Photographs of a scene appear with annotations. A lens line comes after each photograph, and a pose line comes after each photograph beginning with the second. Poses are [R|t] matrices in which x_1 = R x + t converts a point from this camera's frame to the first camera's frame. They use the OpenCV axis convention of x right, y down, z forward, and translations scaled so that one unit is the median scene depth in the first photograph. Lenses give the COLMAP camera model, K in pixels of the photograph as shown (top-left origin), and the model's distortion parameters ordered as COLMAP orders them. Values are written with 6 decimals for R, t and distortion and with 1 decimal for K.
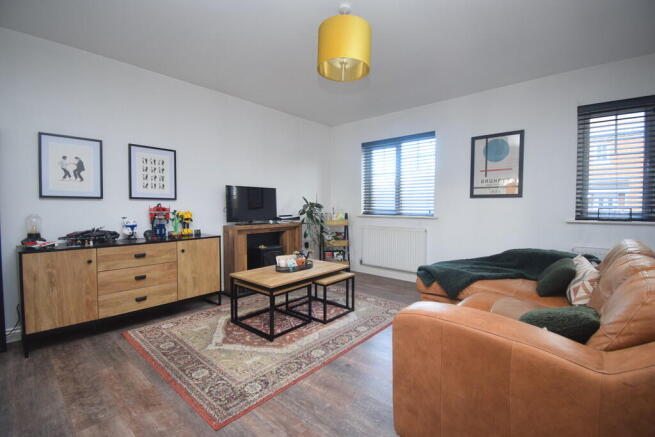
lens RADIAL K [[290.0, 0, 329.1], [0, 290.0, 215.7], [0, 0, 1]] dist [0.020919, -0.024930]
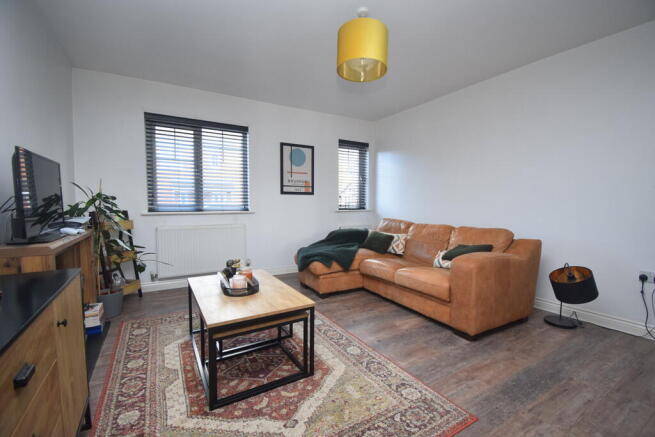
lens RADIAL K [[290.0, 0, 329.1], [0, 290.0, 215.7], [0, 0, 1]] dist [0.020919, -0.024930]
pose [[0.305469, -0.045332, 0.951122, -0.637501], [0.031815, 0.998794, 0.037386, -0.012484], [-0.951670, 0.018840, 0.306543, 0.503942]]
